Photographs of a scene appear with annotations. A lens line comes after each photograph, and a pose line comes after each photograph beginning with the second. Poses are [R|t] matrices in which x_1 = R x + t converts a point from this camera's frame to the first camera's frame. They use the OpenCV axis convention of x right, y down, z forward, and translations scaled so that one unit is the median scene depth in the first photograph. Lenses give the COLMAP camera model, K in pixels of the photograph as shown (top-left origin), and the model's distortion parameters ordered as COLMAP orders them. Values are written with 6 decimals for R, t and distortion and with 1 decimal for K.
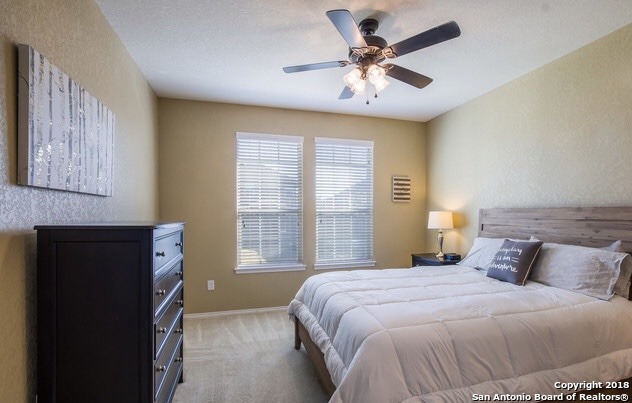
lens RADIAL K [[293.9, 0, 316.7], [0, 293.9, 218.3], [0, 0, 1]] dist [-0.000570, -0.000021]
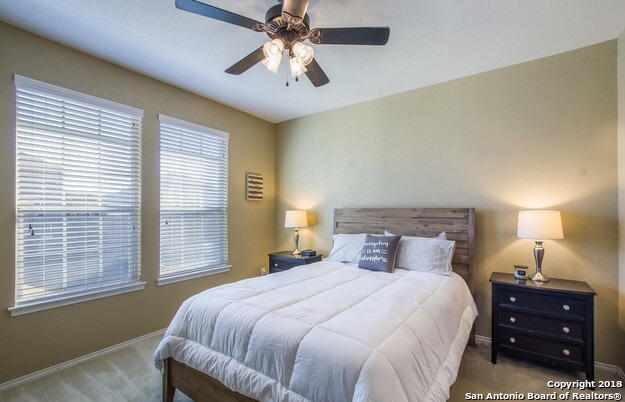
lens RADIAL K [[279.5, 0, 315.7], [0, 279.5, 211.5], [0, 0, 1]] dist [0.000580, 0.000464]
pose [[0.771462, 0.002401, 0.636271, -0.217200], [0.009941, 0.999825, -0.015826, -0.005406], [-0.636198, 0.018534, 0.771303, 0.250040]]
